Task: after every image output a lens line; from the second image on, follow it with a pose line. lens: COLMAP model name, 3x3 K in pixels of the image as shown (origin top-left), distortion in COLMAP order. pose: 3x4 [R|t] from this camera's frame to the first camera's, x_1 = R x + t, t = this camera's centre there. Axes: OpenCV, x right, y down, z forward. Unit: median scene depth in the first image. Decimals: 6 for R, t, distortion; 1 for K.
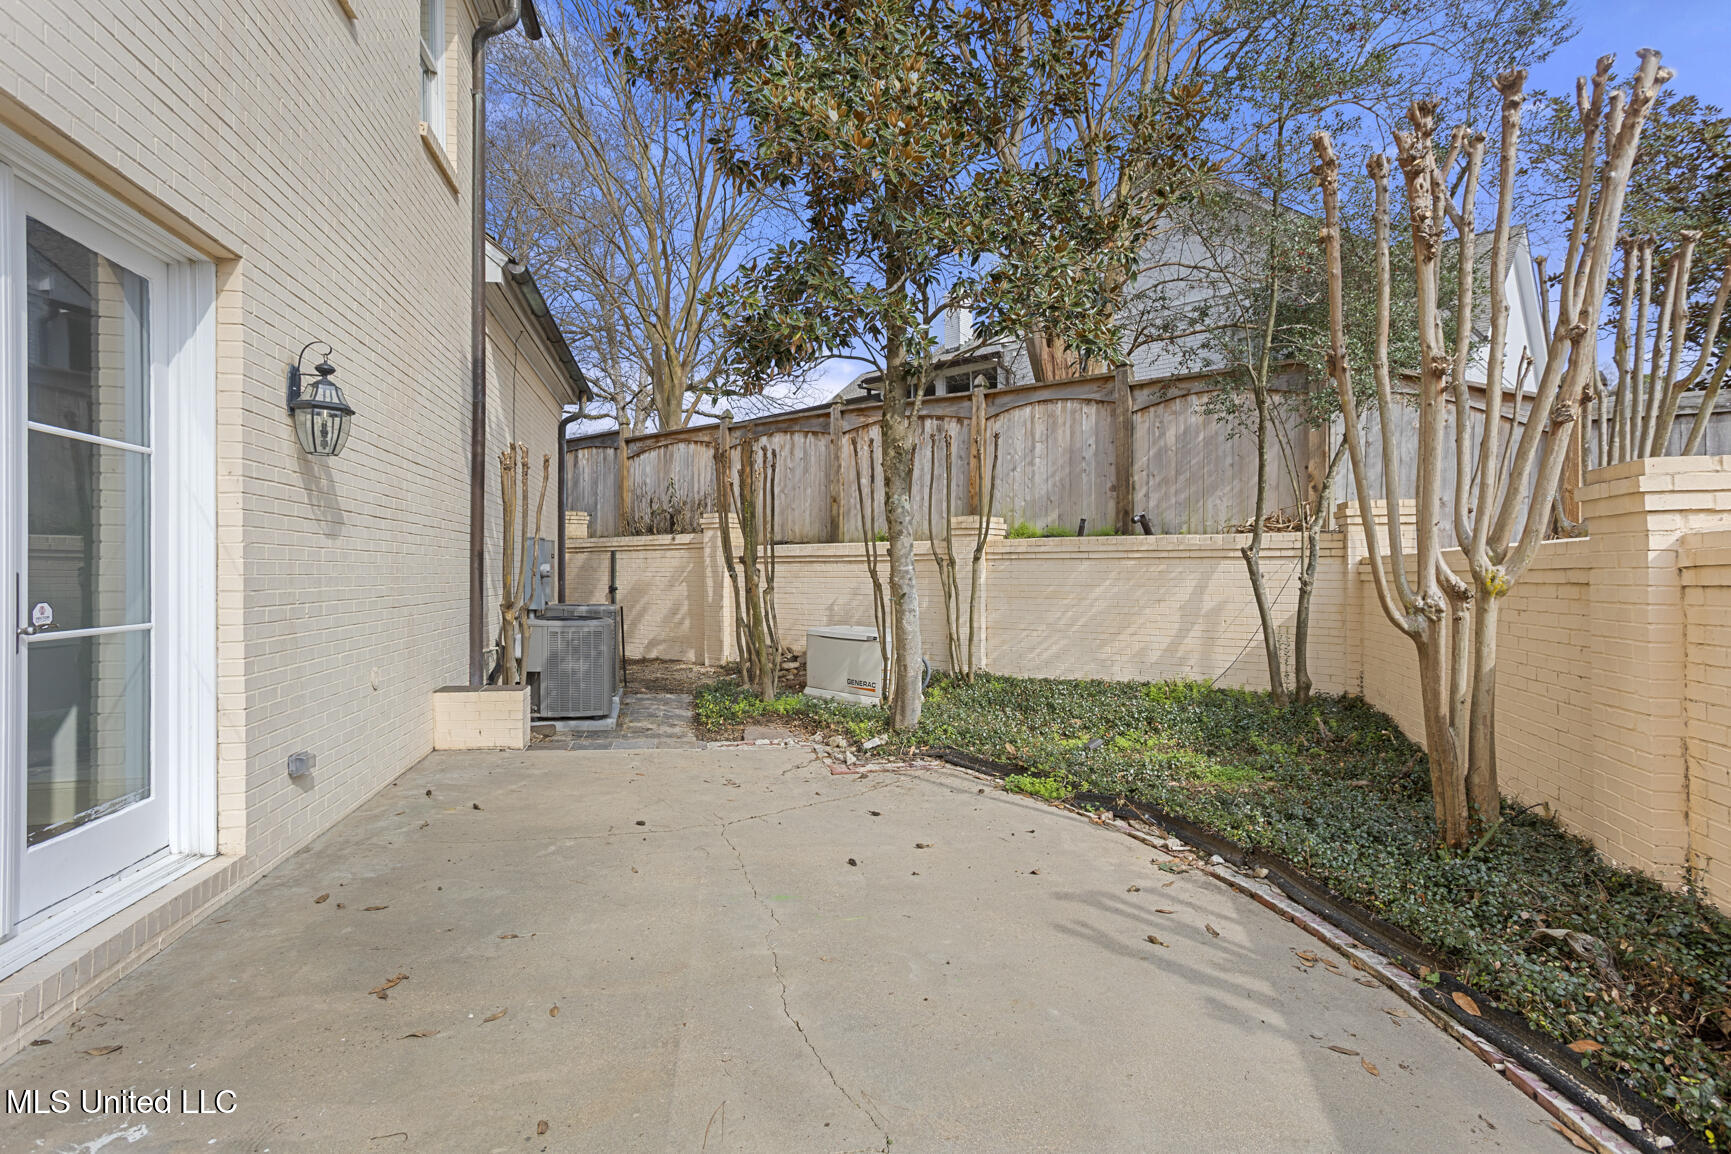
lens RADIAL K [[873.4, 0, 866.5], [0, 873.4, 577.7], [0, 0, 1]] dist [-0.031178, 0.016098]
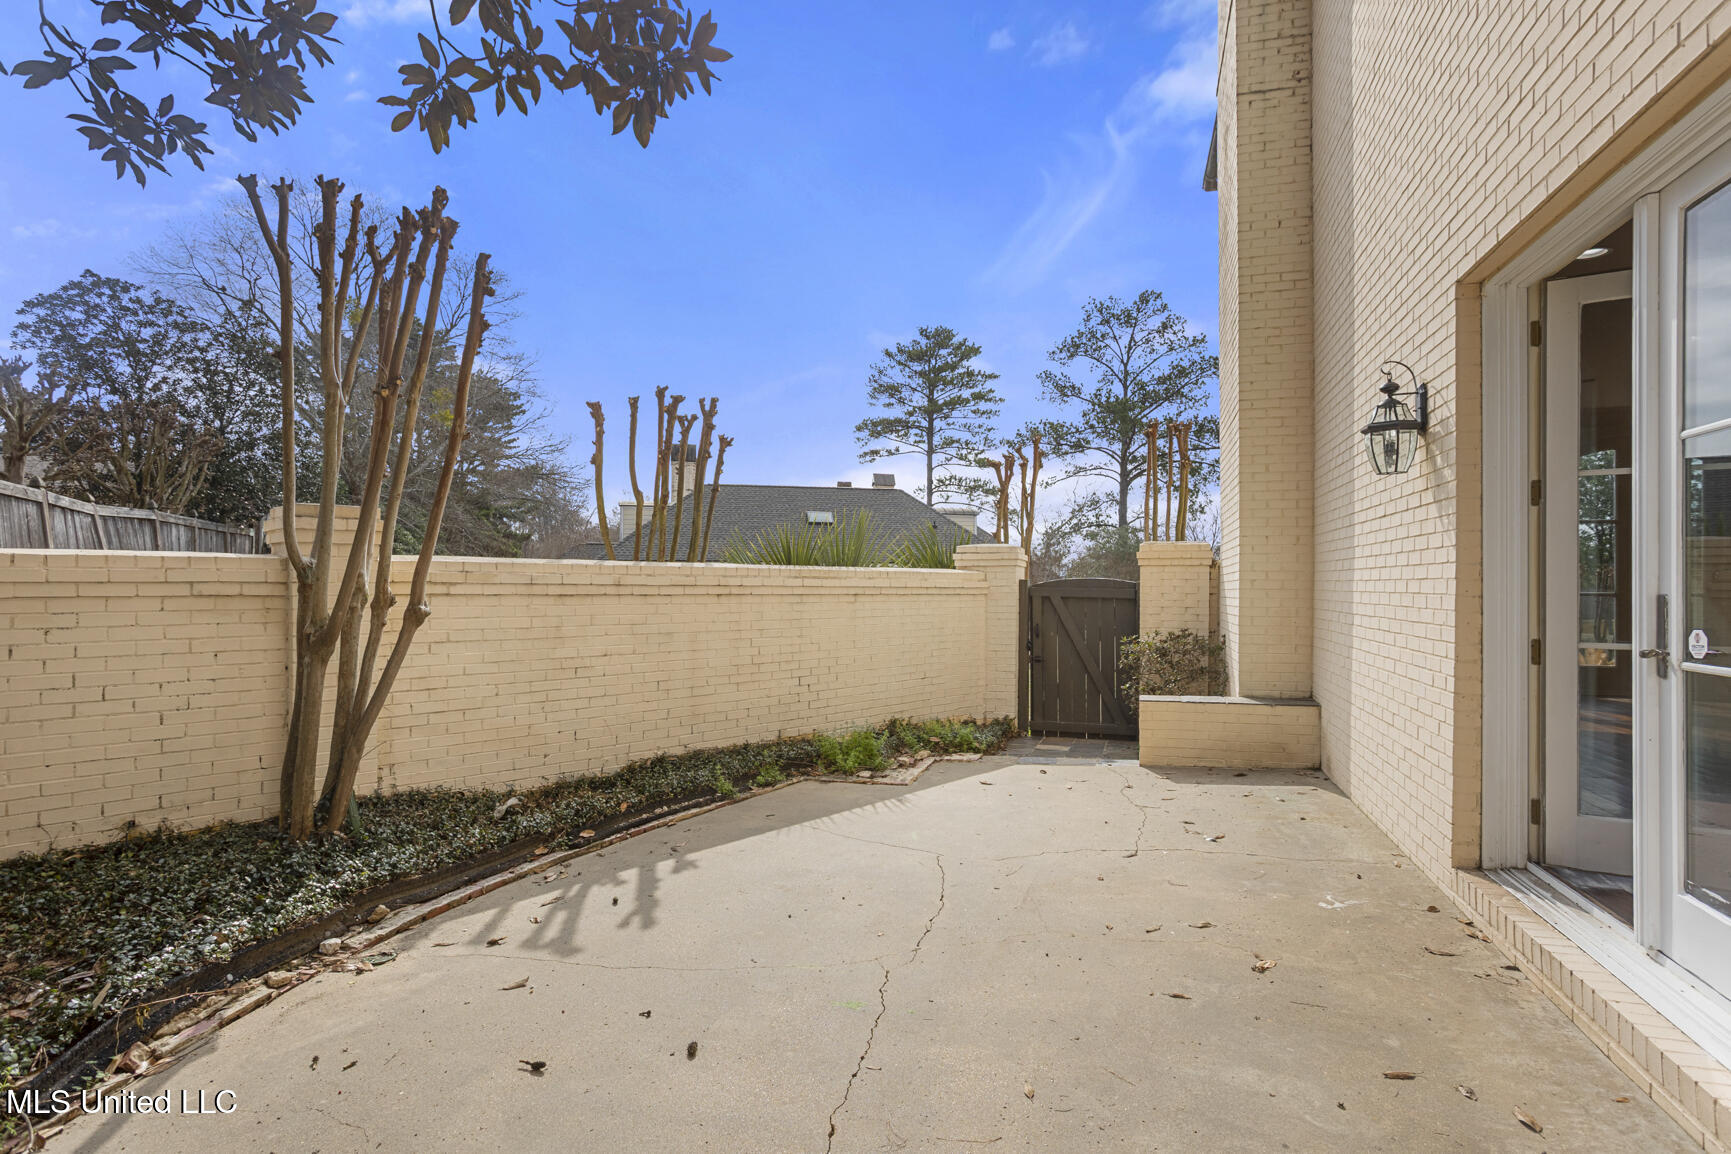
lens RADIAL K [[873.4, 0, 866.1], [0, 873.4, 580.0], [0, 0, 1]] dist [-0.031178, 0.016098]
pose [[-0.876821, 0.001321, 0.480815, -0.525257], [-0.000488, 0.999993, -0.003638, -0.015194], [-0.480817, -0.003424, -0.876814, 1.818900]]
